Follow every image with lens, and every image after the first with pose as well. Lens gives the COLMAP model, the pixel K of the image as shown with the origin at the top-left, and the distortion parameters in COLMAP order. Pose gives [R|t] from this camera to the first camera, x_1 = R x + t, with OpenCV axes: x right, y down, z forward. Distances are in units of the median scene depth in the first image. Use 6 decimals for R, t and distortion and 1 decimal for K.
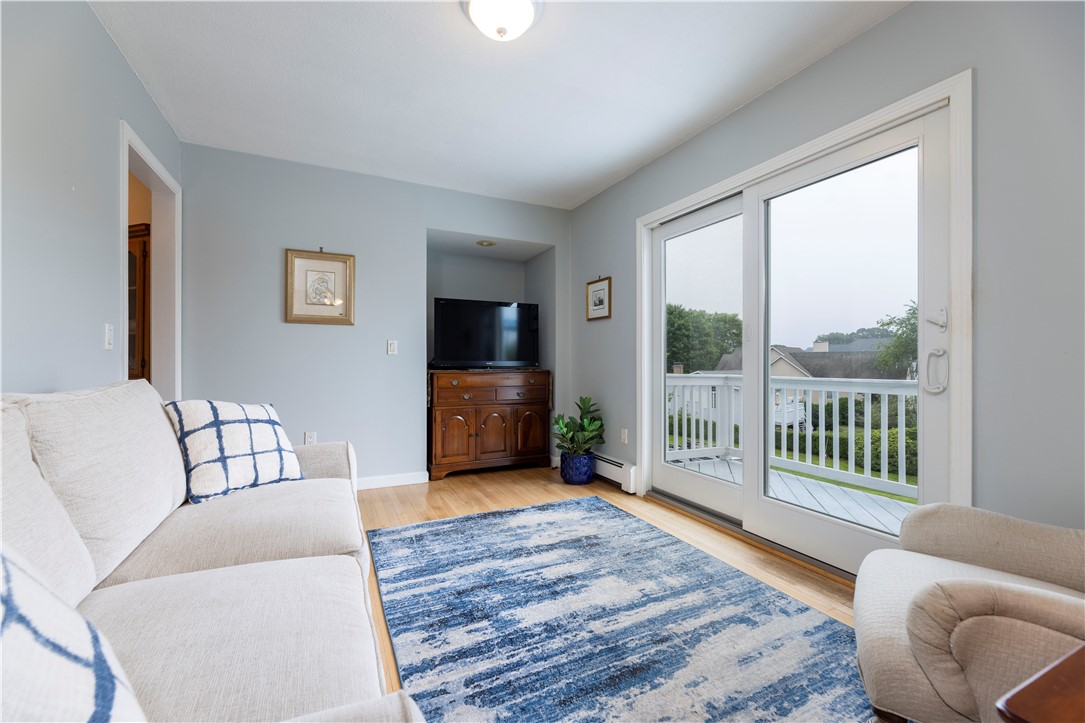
lens RADIAL K [[431.8, 0, 536.7], [0, 431.8, 355.0], [0, 0, 1]] dist [-0.001675, -0.000125]
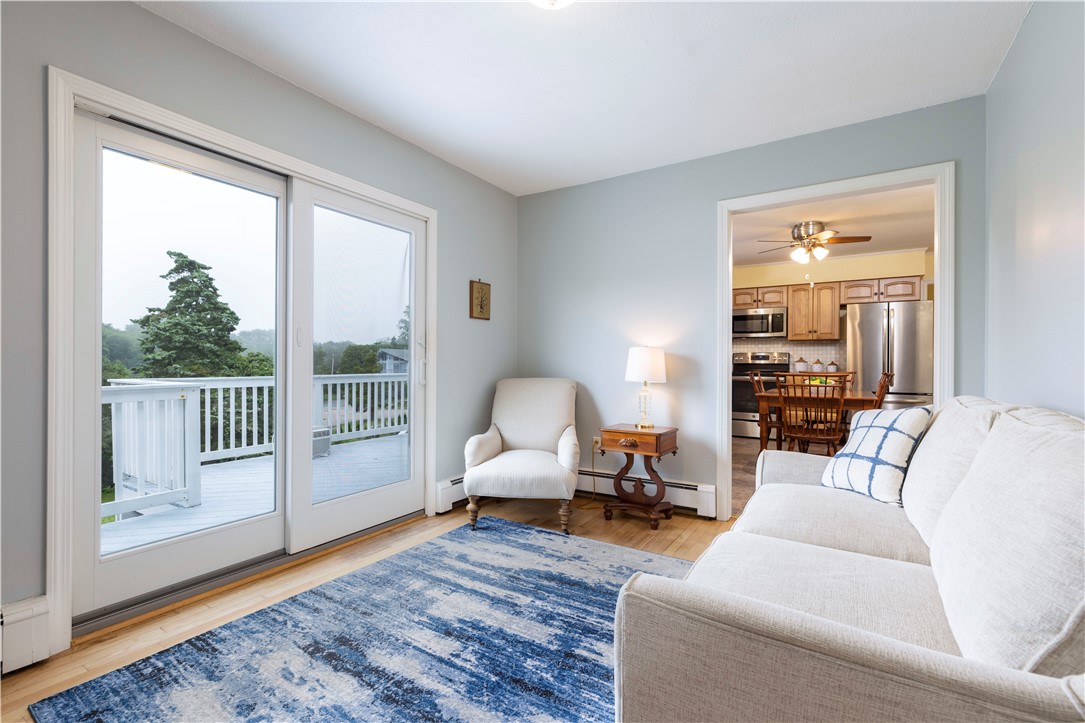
lens RADIAL K [[467.5, 0, 542.5], [0, 467.5, 361.5], [0, 0, 1]] dist [-0.001149, -0.000218]
pose [[-0.516361, -0.002896, 0.856366, -0.795511], [-0.015612, 0.999860, -0.006033, -0.002292], [-0.856229, -0.016485, -0.516333, 1.343732]]
